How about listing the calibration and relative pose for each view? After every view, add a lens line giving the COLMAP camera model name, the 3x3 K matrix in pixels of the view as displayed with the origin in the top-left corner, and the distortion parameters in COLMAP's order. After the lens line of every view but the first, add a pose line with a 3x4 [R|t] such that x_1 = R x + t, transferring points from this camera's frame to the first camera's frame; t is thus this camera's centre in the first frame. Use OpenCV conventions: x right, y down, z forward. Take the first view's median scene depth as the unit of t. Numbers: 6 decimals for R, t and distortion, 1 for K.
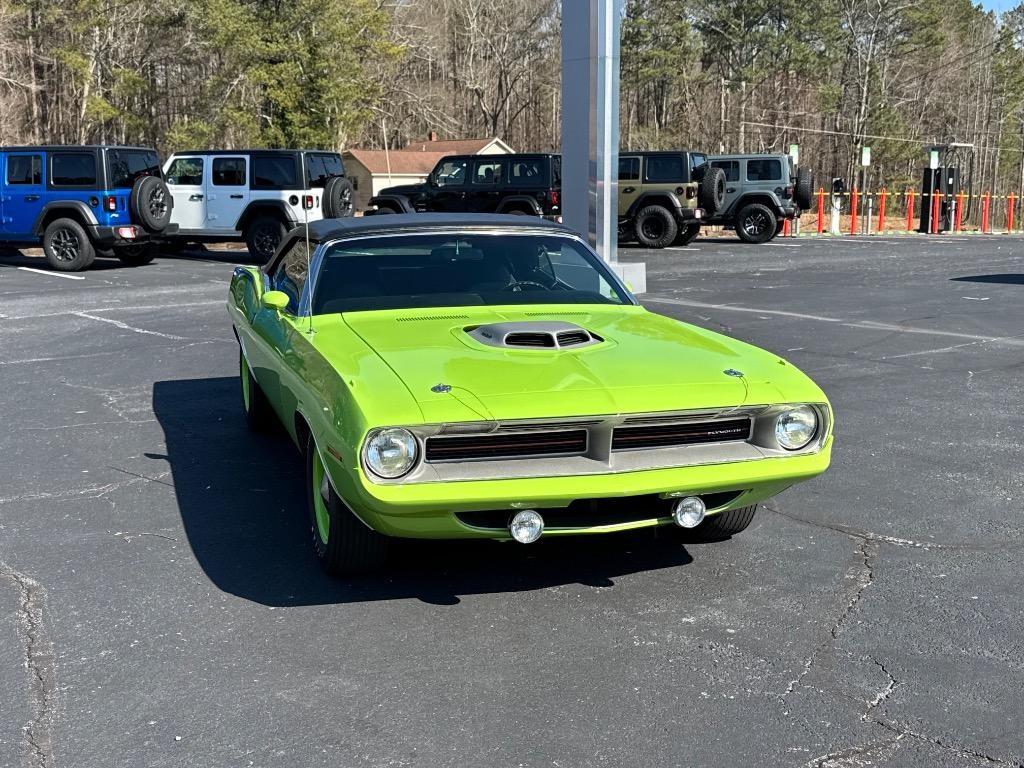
lens RADIAL K [[1174.1, 0, 512.0], [0, 1174.1, 384.0], [0, 0, 1]] dist [0.219269, -0.478826]
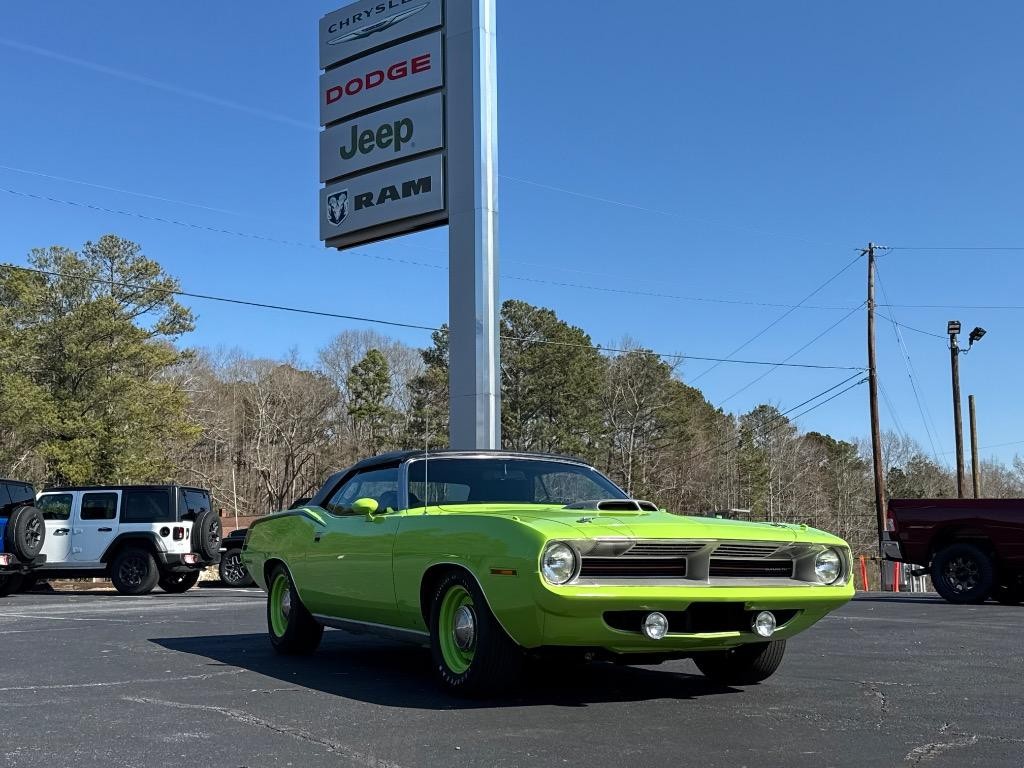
lens RADIAL K [[1163.6, 0, 512.0], [0, 1163.6, 384.0], [0, 0, 1]] dist [0.204704, -0.470645]
pose [[0.983563, 0.028732, 0.178265, -0.072871], [0.028762, 0.949723, -0.311766, 0.050961], [-0.178260, 0.311769, 0.933286, -0.049882]]
